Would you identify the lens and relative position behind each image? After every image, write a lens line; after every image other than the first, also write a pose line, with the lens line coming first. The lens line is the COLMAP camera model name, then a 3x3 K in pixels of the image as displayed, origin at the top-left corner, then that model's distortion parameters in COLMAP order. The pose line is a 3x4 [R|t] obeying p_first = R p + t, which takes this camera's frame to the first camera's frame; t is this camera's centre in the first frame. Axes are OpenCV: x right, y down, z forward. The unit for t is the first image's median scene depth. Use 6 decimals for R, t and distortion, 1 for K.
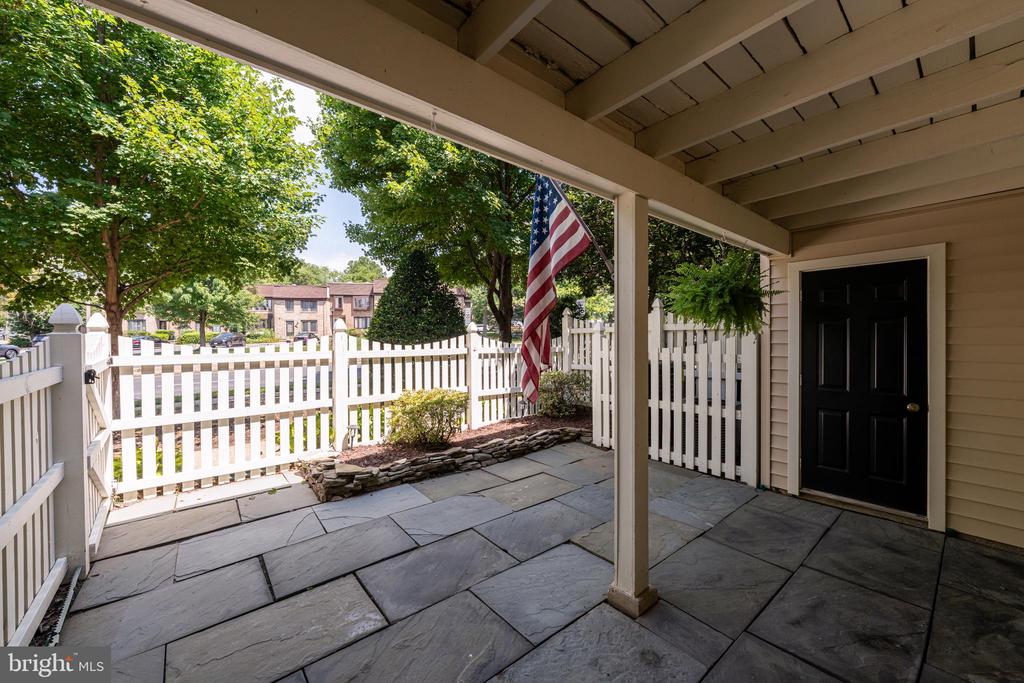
lens RADIAL K [[402.8, 0, 512.0], [0, 402.8, 341.5], [0, 0, 1]] dist [-0.000814, -0.000060]
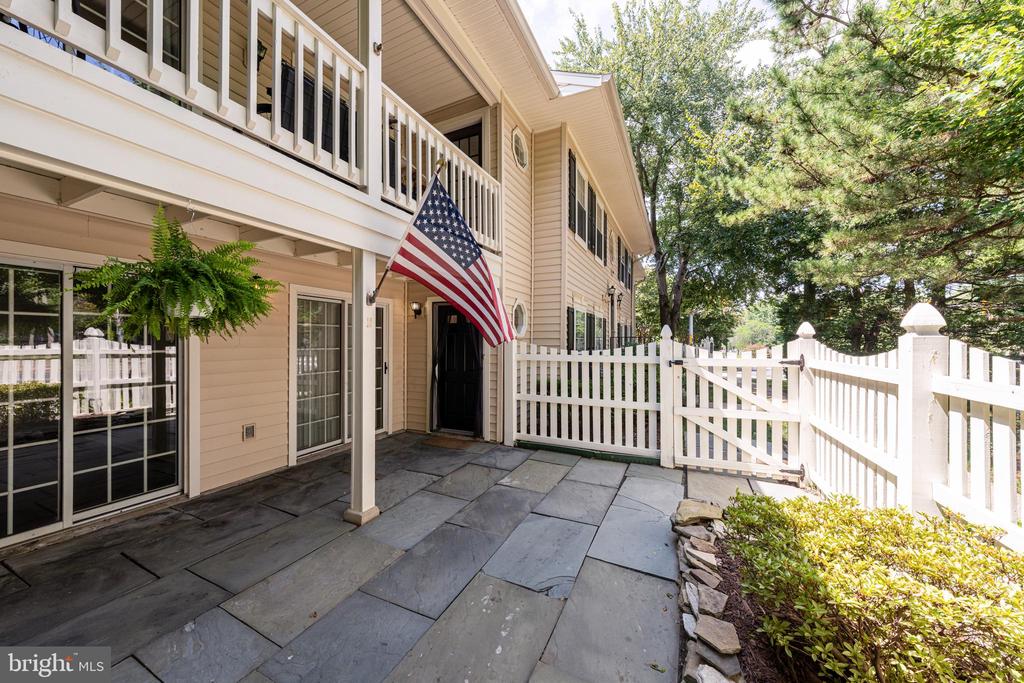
lens RADIAL K [[360.8, 0, 512.0], [0, 360.8, 341.5], [0, 0, 1]] dist [0.000557, -0.000001]
pose [[-0.904281, 0.001768, -0.426934, 0.367441], [-0.000977, 0.999980, 0.006210, -0.026544], [0.426937, 0.006033, -0.904261, 2.466308]]
